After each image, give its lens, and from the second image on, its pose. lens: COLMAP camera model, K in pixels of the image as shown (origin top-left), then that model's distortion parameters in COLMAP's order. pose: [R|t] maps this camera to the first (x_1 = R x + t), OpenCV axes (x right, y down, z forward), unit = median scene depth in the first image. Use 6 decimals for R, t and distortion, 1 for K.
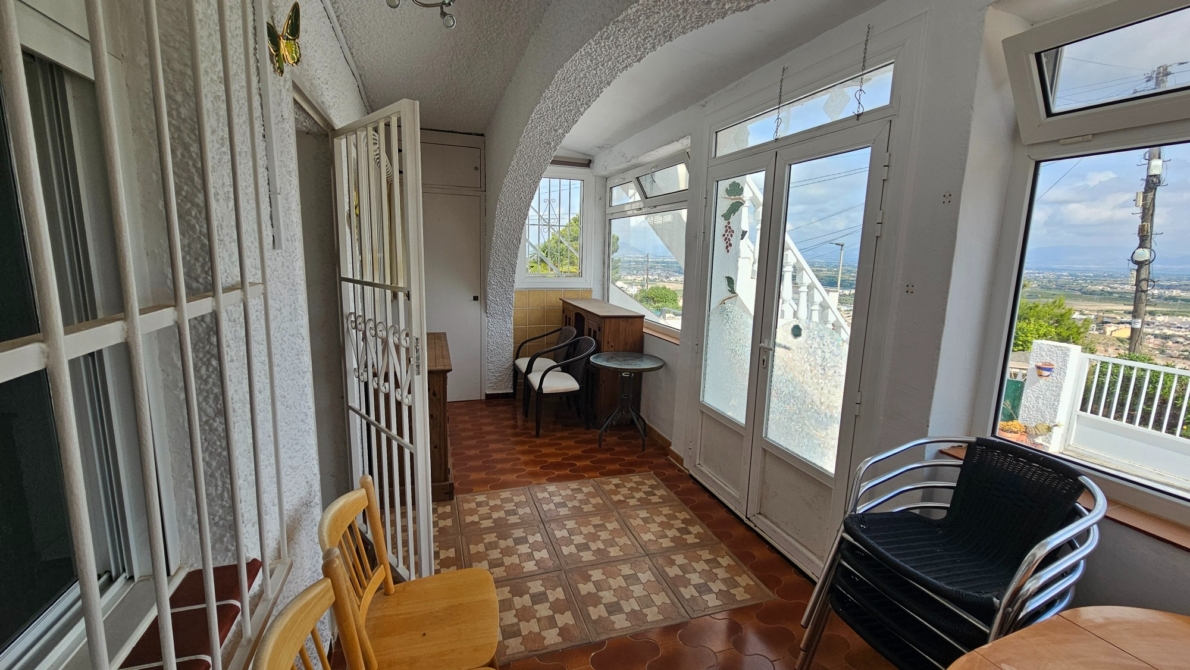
lens RADIAL K [[483.4, 0, 594.0], [0, 483.4, 331.5], [0, 0, 1]] dist [0.002203, 0.000232]
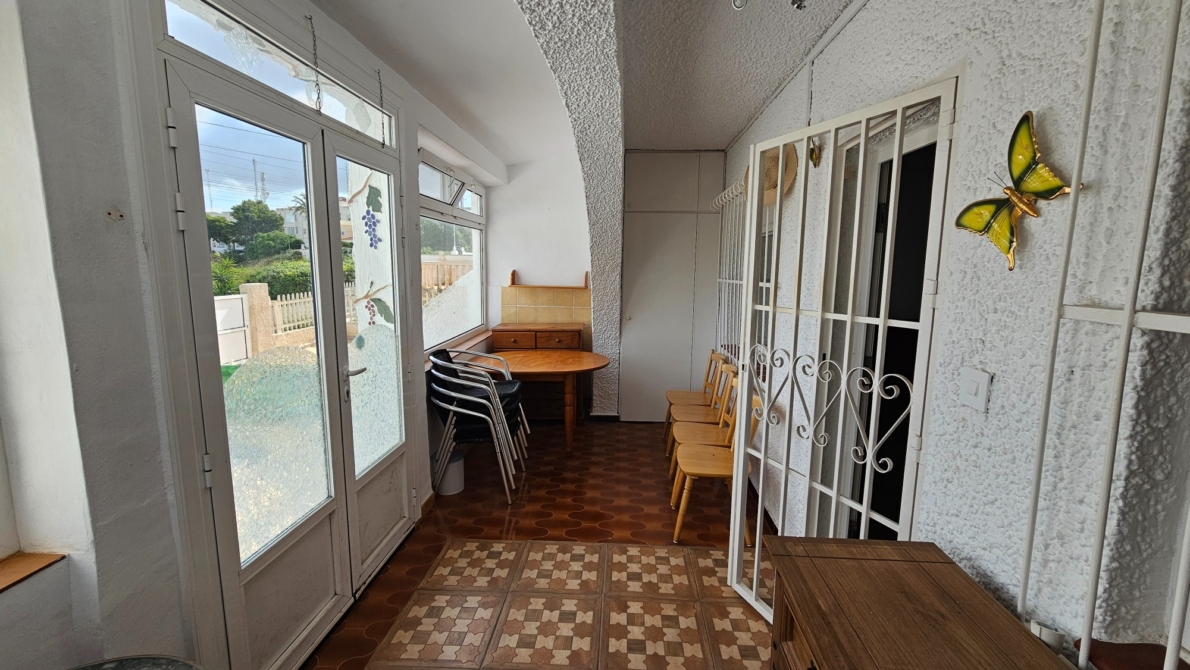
lens RADIAL K [[483.4, 0, 594.0], [0, 483.4, 331.5], [0, 0, 1]] dist [0.002203, 0.000232]
pose [[-0.922398, -0.086417, 0.376449, -0.352077], [0.030229, 0.955507, 0.293414, -0.282863], [-0.385055, 0.282024, -0.878746, 1.640842]]
